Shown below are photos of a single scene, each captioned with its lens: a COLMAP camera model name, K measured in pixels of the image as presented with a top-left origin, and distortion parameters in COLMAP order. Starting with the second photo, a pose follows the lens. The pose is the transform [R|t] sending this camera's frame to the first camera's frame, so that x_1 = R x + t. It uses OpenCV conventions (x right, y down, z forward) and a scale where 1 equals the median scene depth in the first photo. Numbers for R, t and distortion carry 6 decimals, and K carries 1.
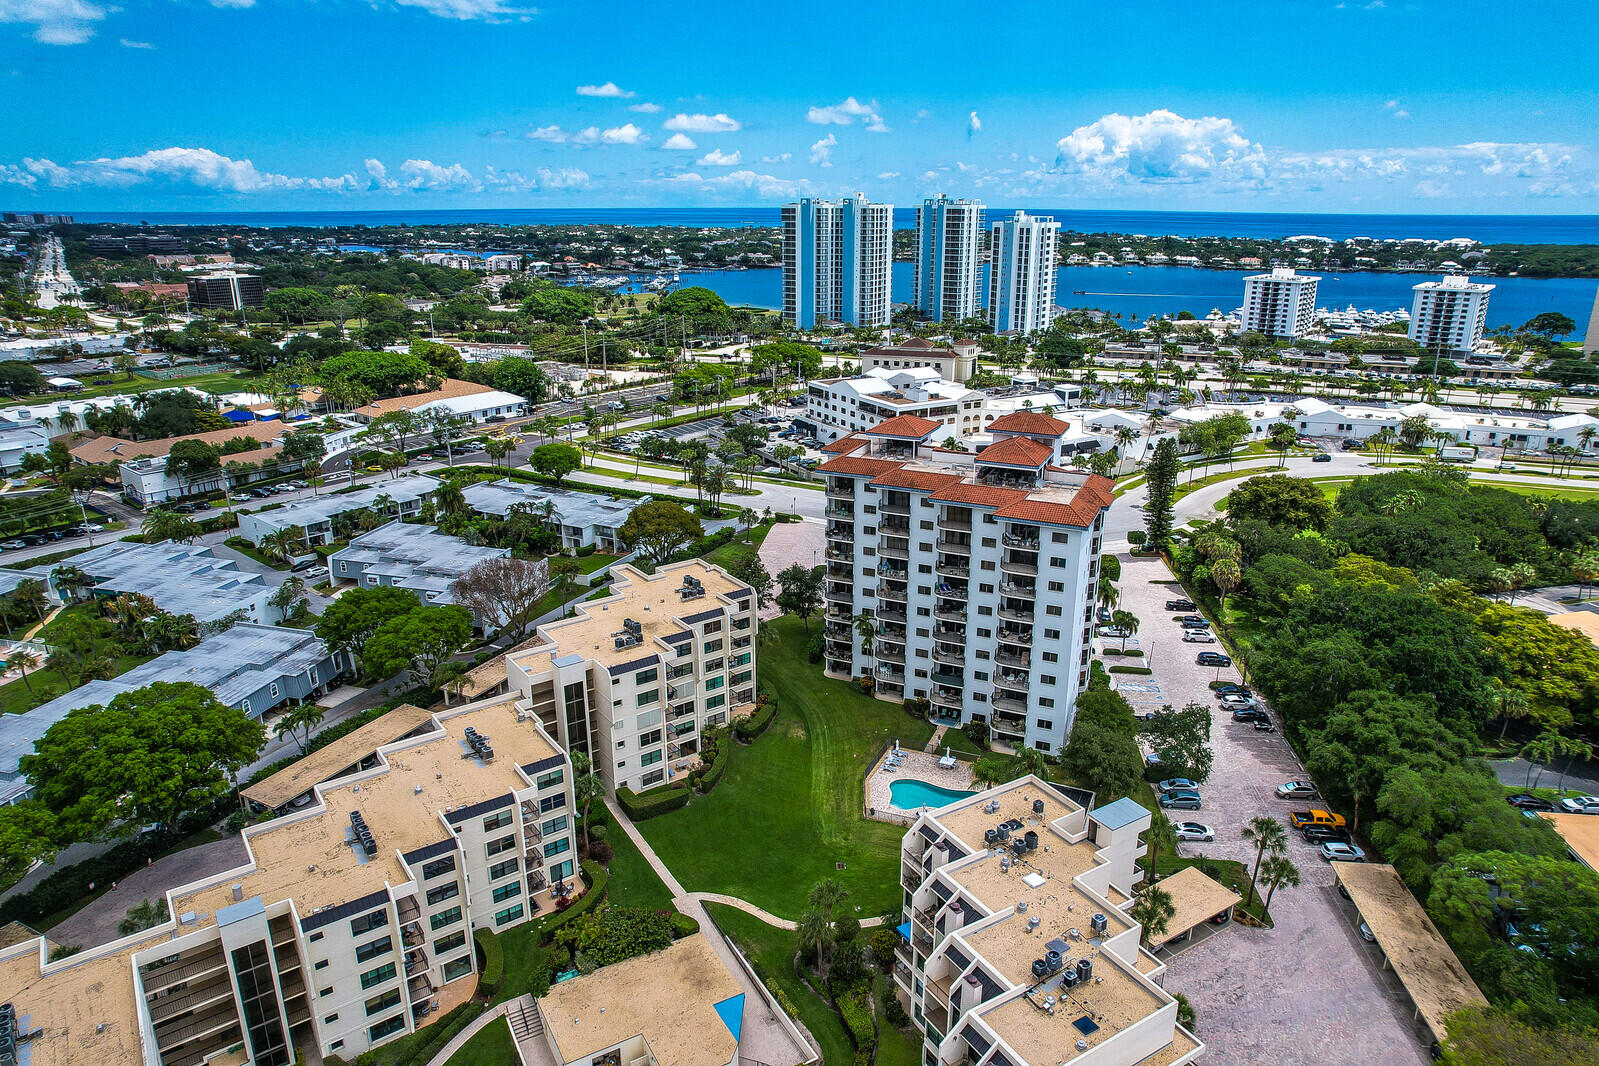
lens RADIAL K [[1019.8, 0, 813.3], [0, 1019.8, 529.4], [0, 0, 1]] dist [-0.076637, 0.067759]
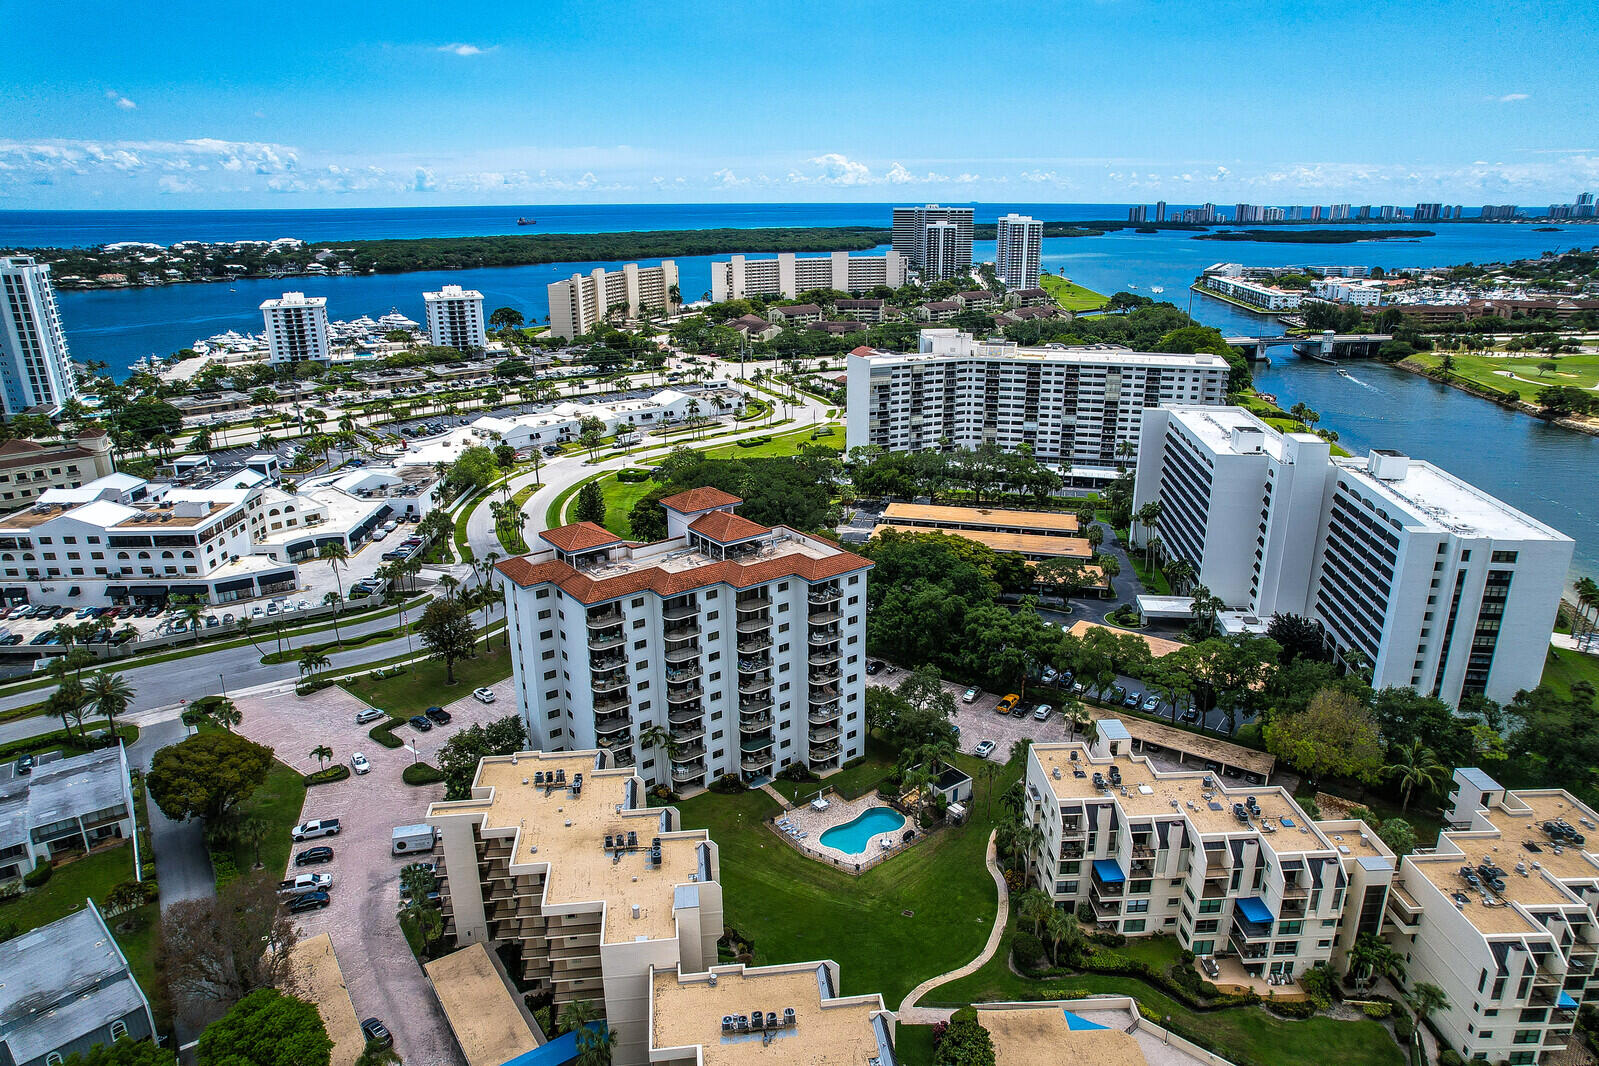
lens RADIAL K [[1019.8, 0, 814.9], [0, 1019.8, 534.0], [0, 0, 1]] dist [-0.076637, 0.067759]
pose [[0.476800, -0.279881, 0.833263, -0.433923], [0.272436, 0.948328, 0.162640, -0.142581], [-0.835727, 0.149465, 0.528413, 0.226387]]
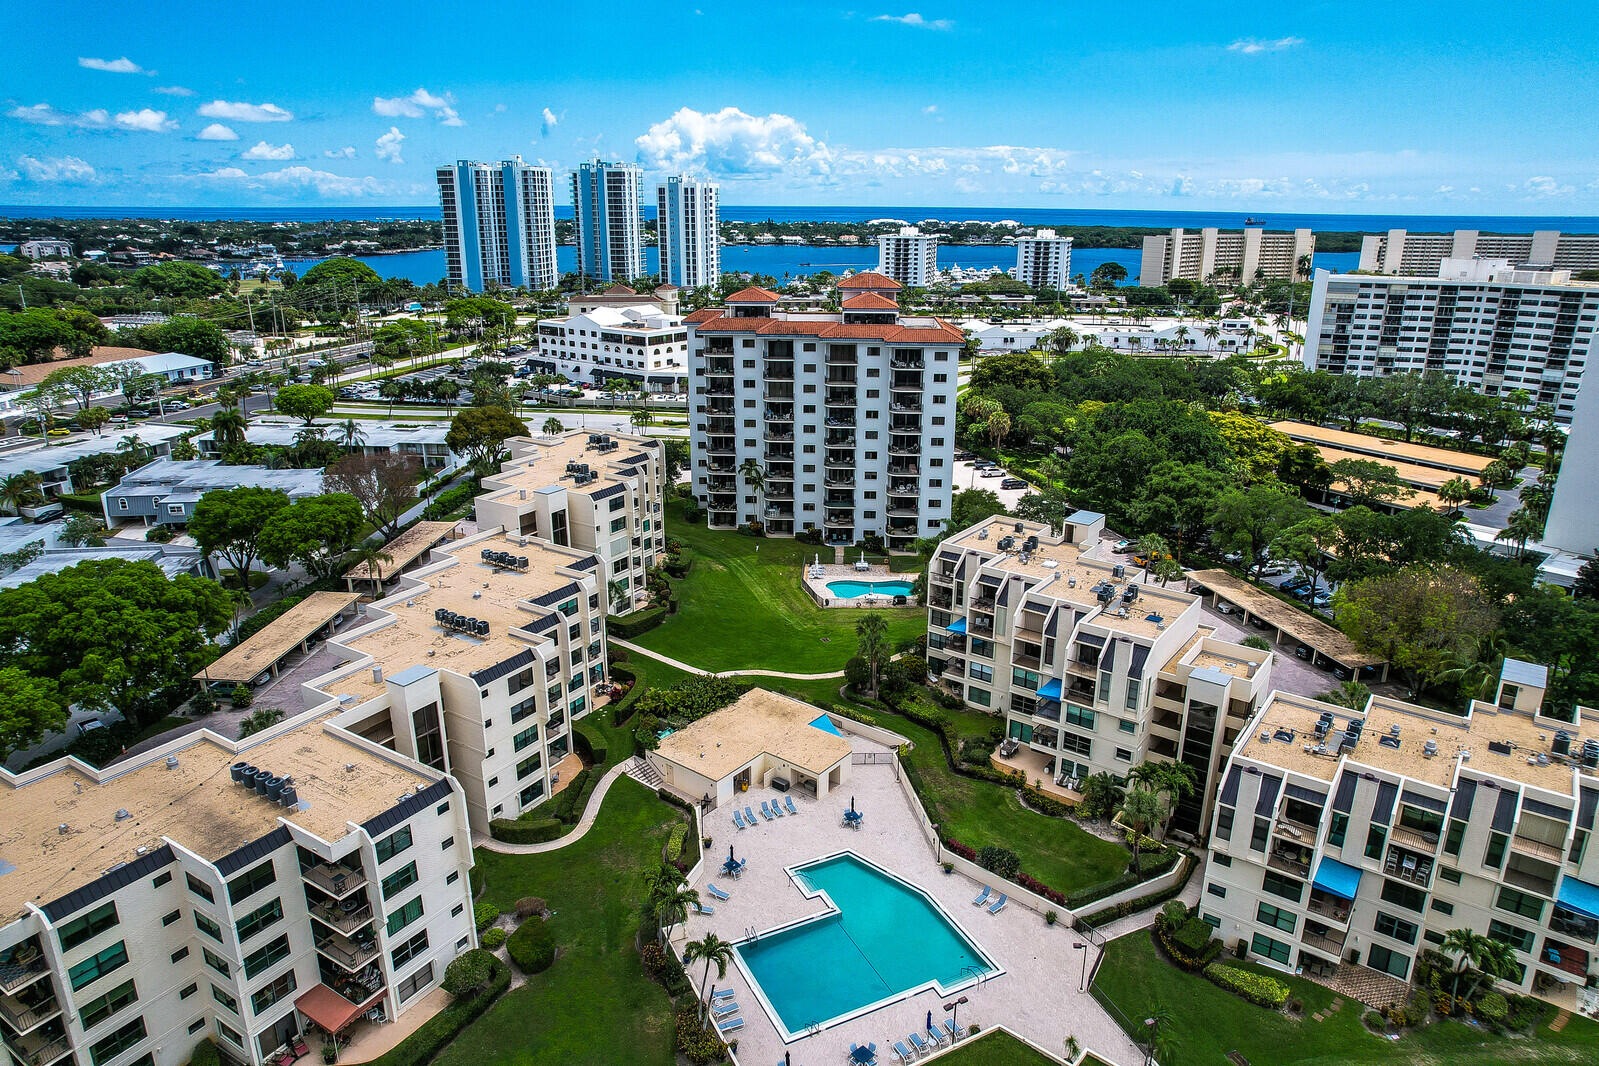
lens RADIAL K [[1019.8, 0, 811.5], [0, 1019.8, 530.3], [0, 0, 1]] dist [-0.076637, 0.067759]
pose [[0.926139, -0.113266, 0.359774, -0.199735], [0.111981, 0.993409, 0.024487, 0.094048], [-0.360176, 0.017610, 0.932718, -0.030648]]
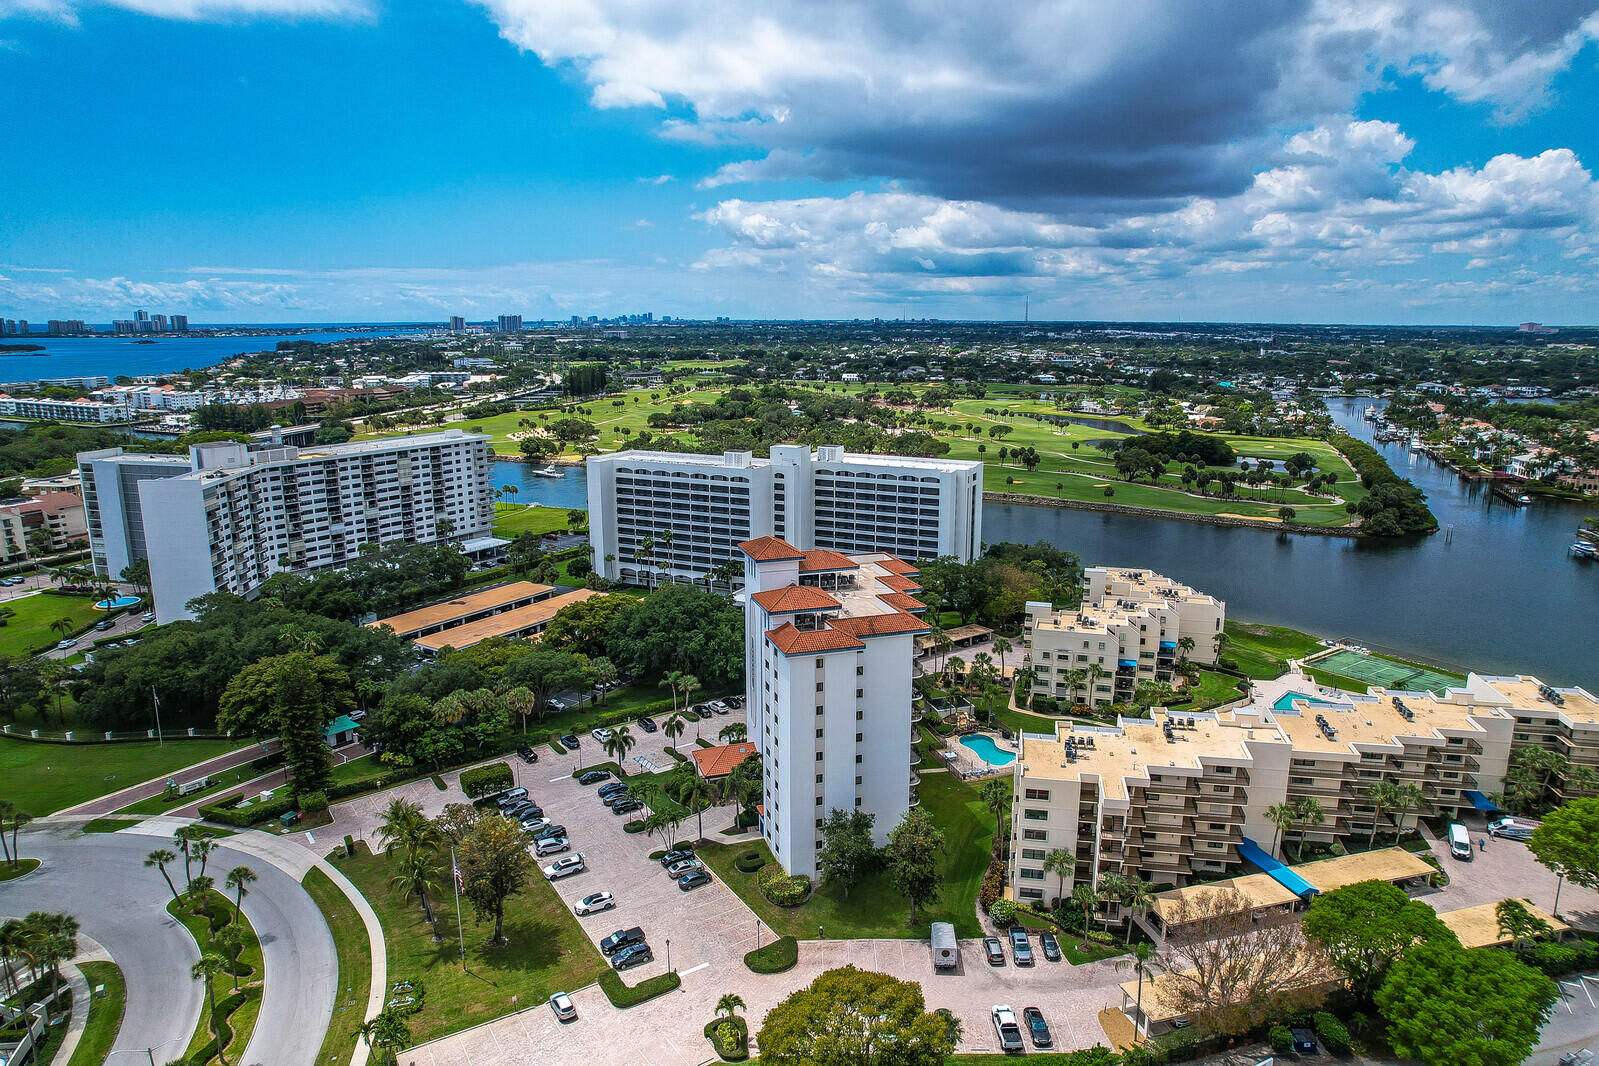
lens RADIAL K [[1019.8, 0, 815.8], [0, 1019.8, 517.0], [0, 0, 1]] dist [-0.076637, 0.067759]
pose [[-0.678707, -0.145551, 0.719841, -0.395625], [0.221608, 0.893886, 0.389688, -0.364518], [-0.700176, 0.424007, -0.574432, 1.061201]]
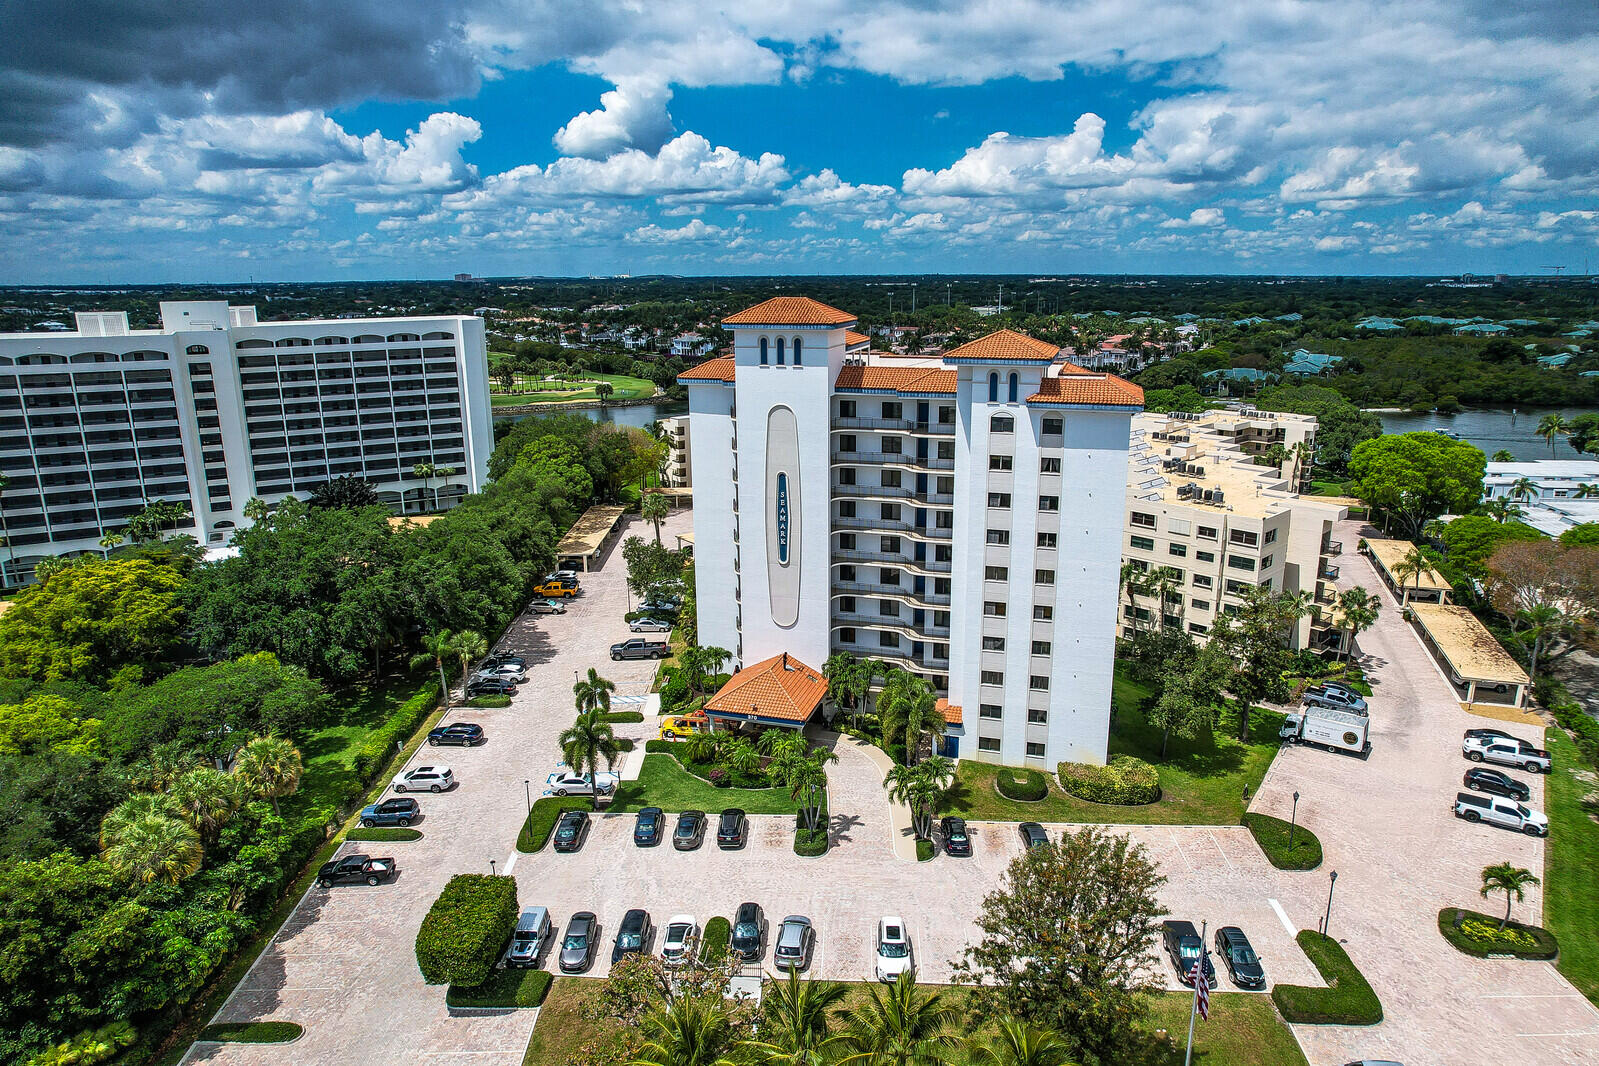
lens RADIAL K [[1019.8, 0, 813.0], [0, 1019.8, 528.2], [0, 0, 1]] dist [-0.076637, 0.067759]
pose [[-0.992165, 0.035717, -0.119719, 0.188685], [-0.033094, 0.848898, 0.527520, -0.220648], [0.120470, 0.527349, -0.841065, 1.085851]]
